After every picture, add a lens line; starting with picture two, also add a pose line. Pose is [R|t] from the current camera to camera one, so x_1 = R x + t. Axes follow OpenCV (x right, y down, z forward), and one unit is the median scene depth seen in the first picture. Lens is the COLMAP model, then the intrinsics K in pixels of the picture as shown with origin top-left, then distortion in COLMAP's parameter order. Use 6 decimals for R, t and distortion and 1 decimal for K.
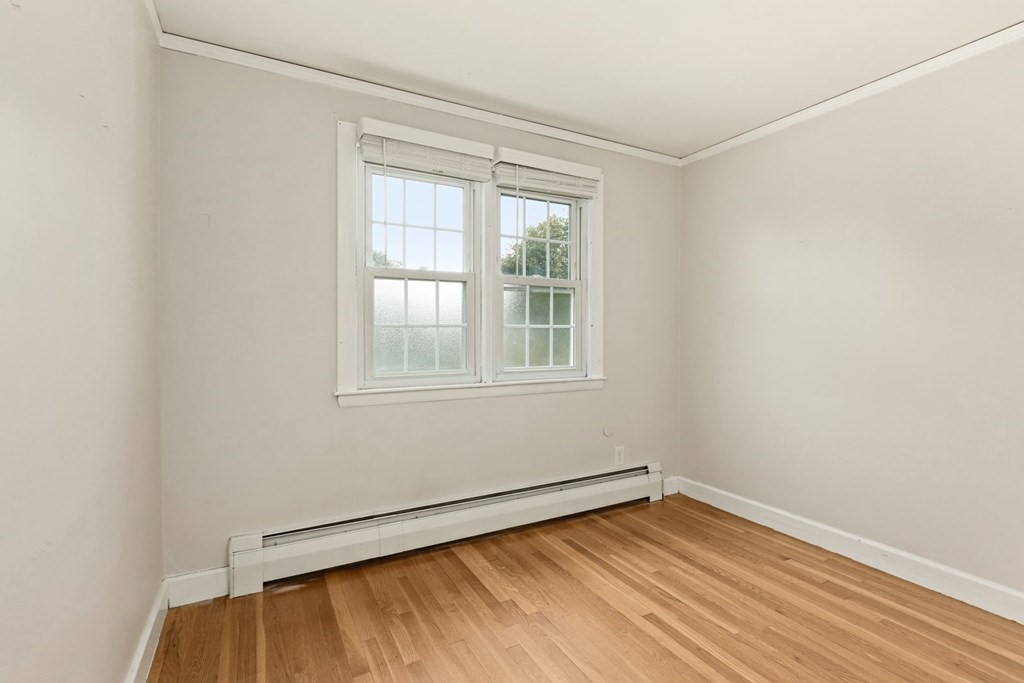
lens RADIAL K [[477.8, 0, 511.5], [0, 477.8, 335.4], [0, 0, 1]] dist [-0.020606, 0.001813]
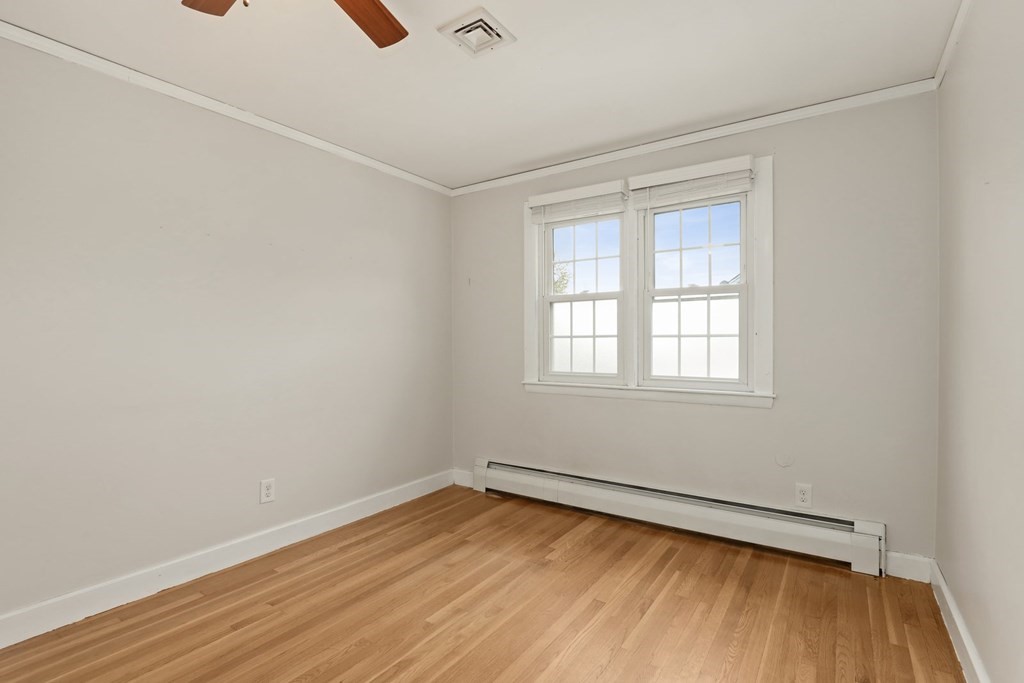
lens RADIAL K [[477.8, 0, 517.8], [0, 477.8, 345.0], [0, 0, 1]] dist [-0.020606, 0.001813]
pose [[0.463362, 0.002531, -0.886166, 0.867464], [-0.011463, 0.999929, -0.003138, 0.009144], [0.886095, 0.011612, 0.463358, 0.246247]]
